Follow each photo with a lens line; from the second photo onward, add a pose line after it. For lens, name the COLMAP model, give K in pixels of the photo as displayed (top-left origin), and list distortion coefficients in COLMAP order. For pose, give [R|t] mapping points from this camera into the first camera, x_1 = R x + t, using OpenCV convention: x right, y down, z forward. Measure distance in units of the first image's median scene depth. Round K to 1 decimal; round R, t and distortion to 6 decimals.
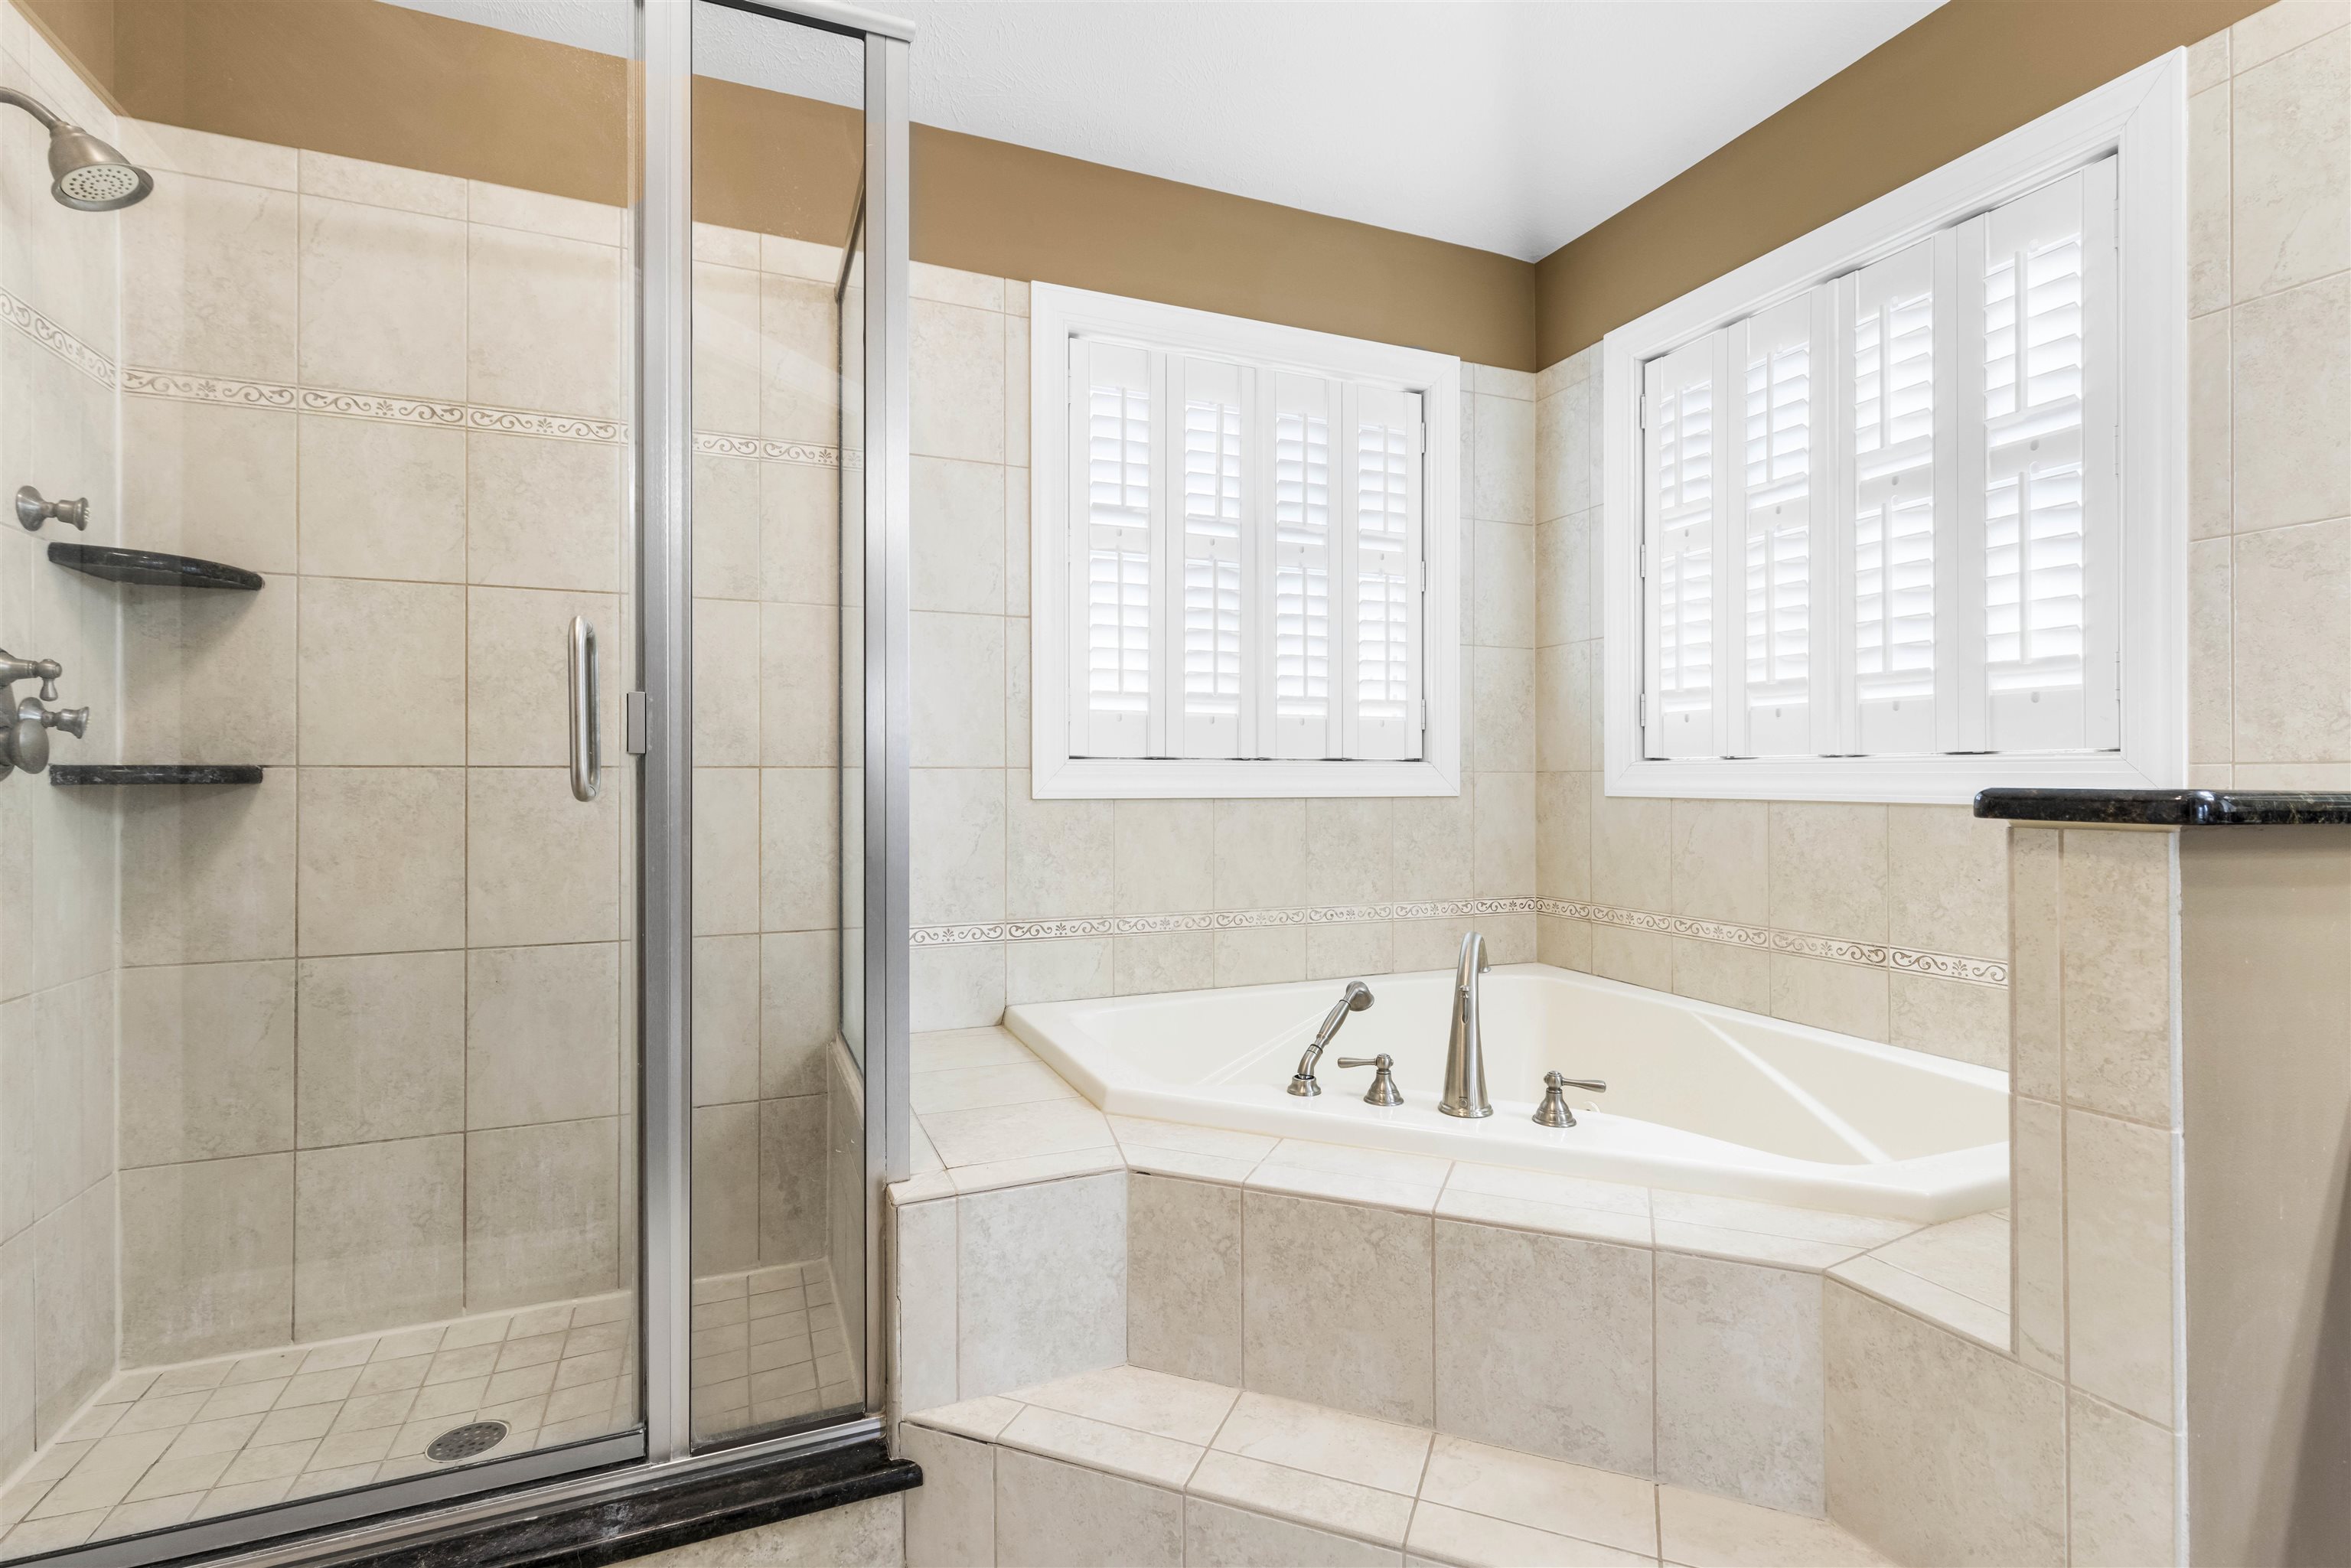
lens RADIAL K [[1063.4, 0, 1171.0], [0, 1063.4, 777.5], [0, 0, 1]] dist [0.003656, -0.001311]
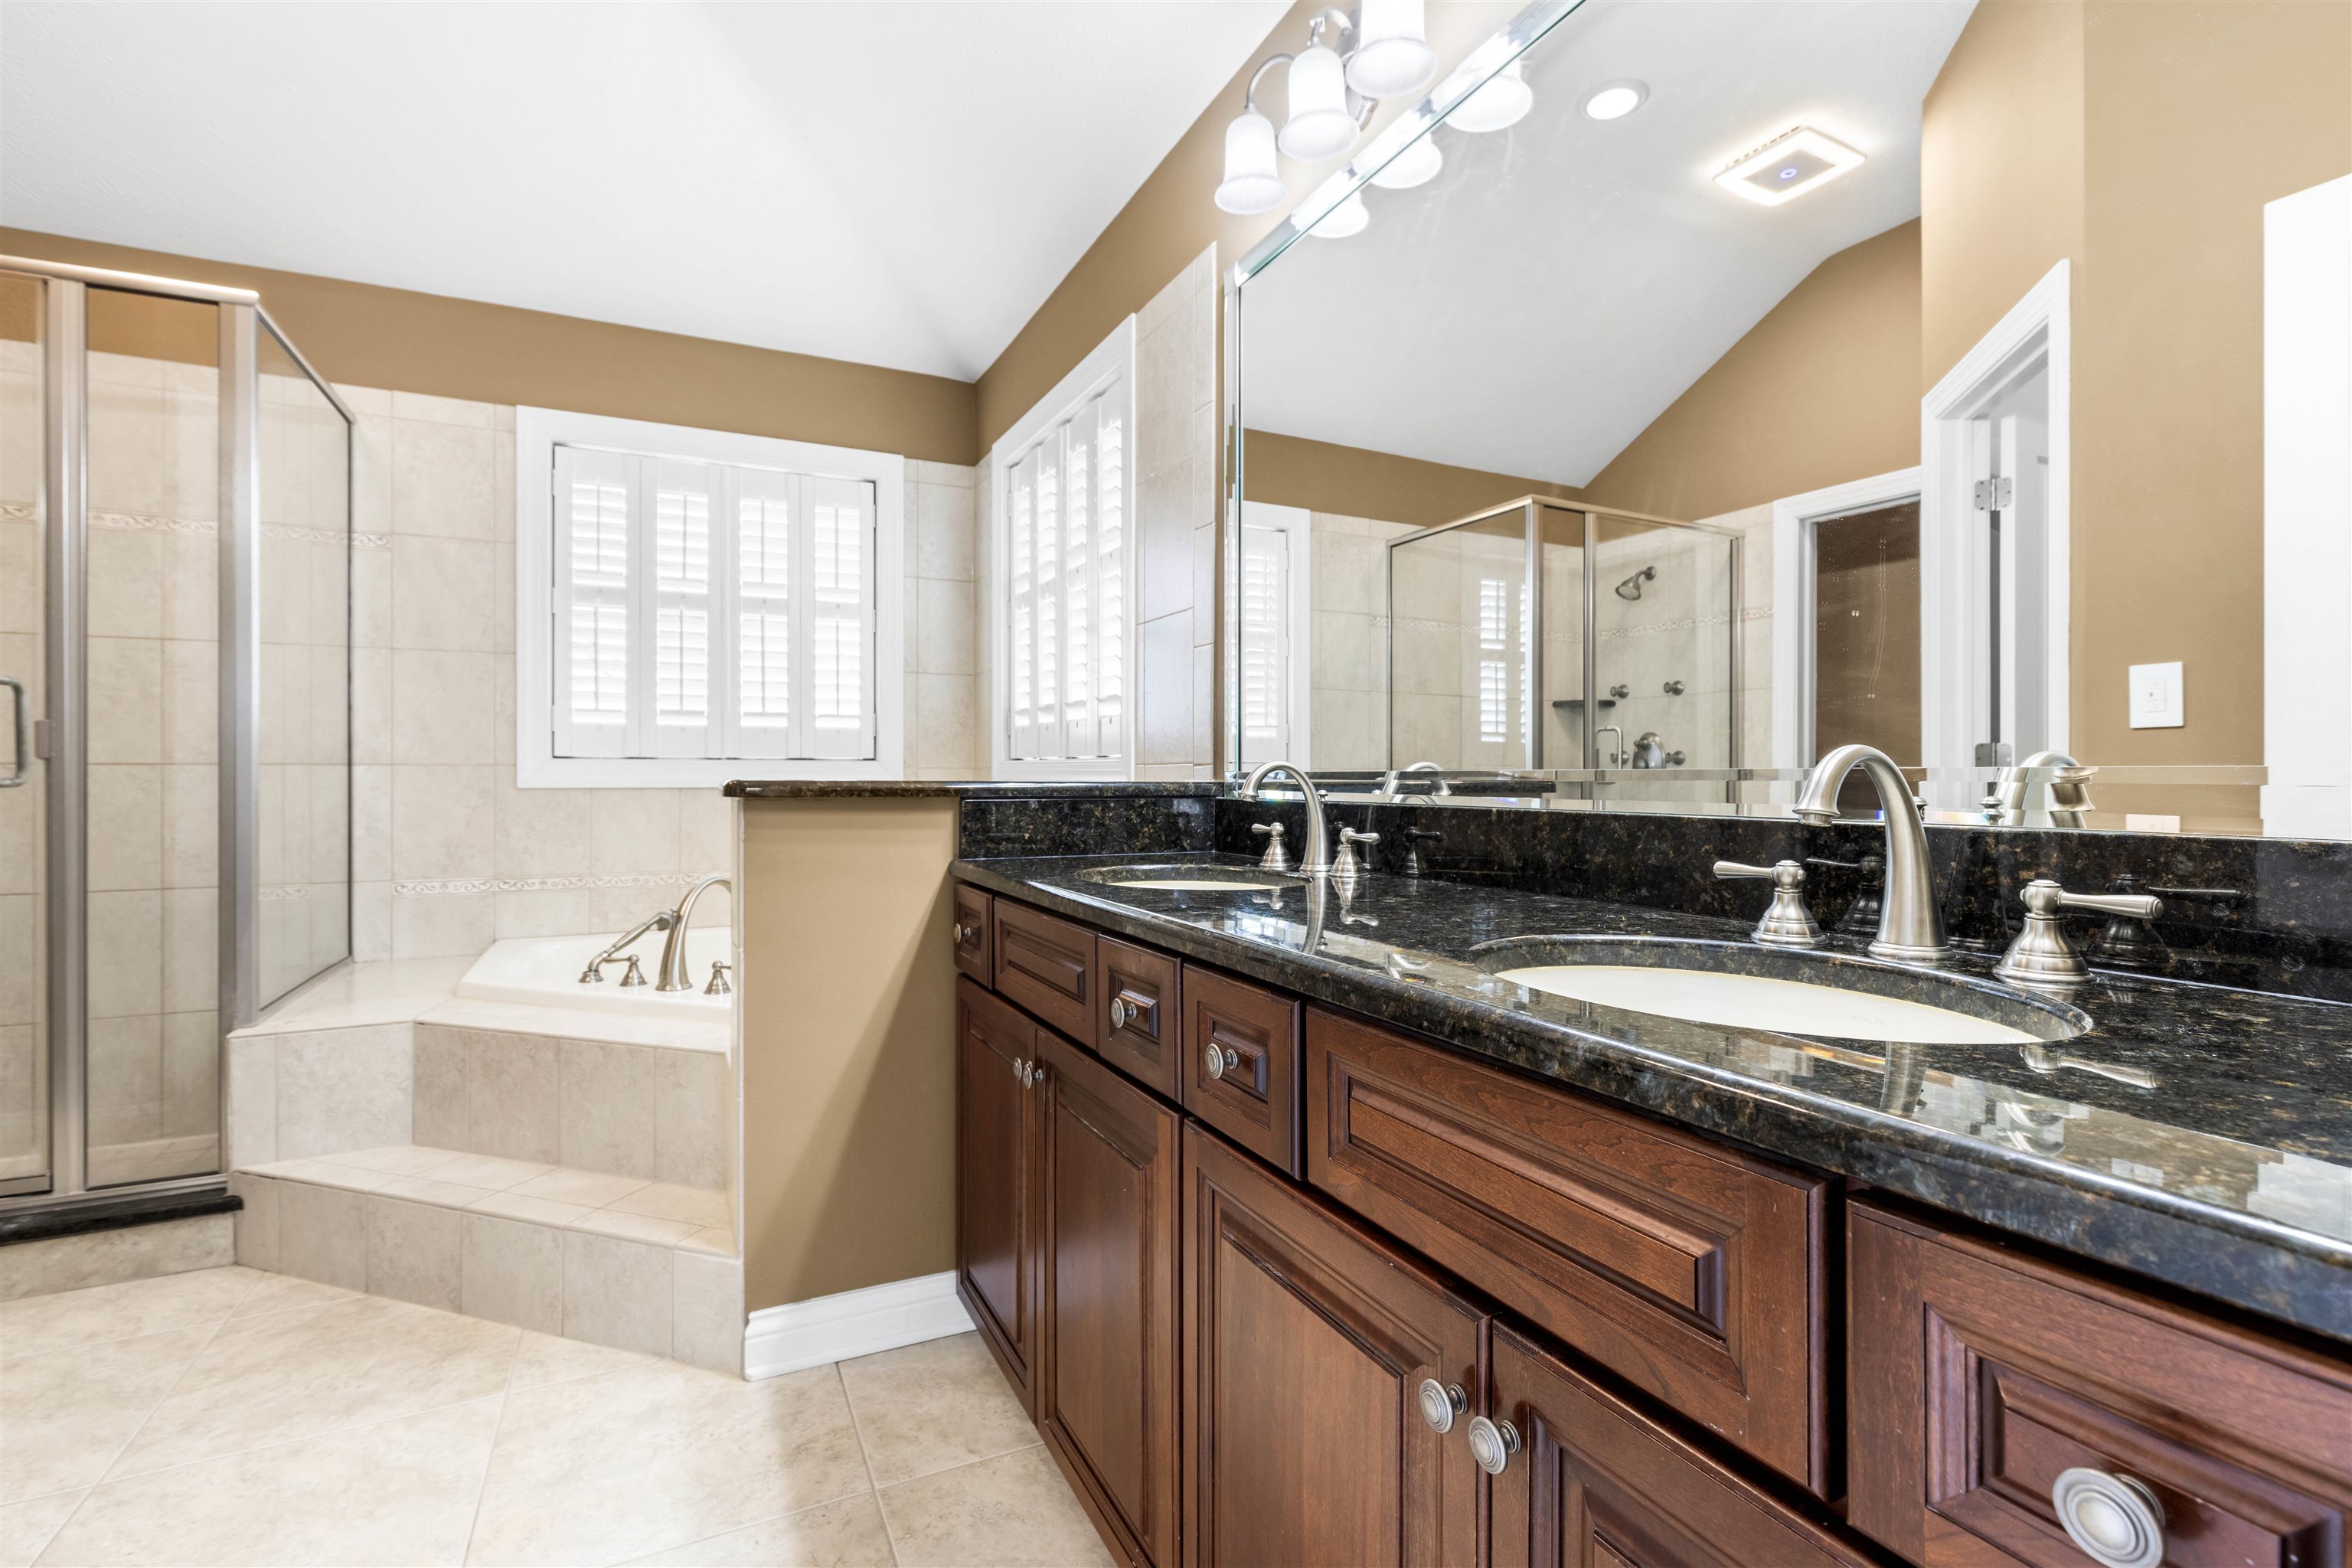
lens RADIAL K [[1063.9, 0, 1185.3], [0, 1063.9, 779.6], [0, 0, 1]] dist [0.003656, -0.001311]
pose [[0.998464, 0.001104, 0.055386, 0.965003], [-0.001523, 0.999971, 0.007522, -0.003321], [-0.055376, -0.007595, 0.998437, -0.604777]]
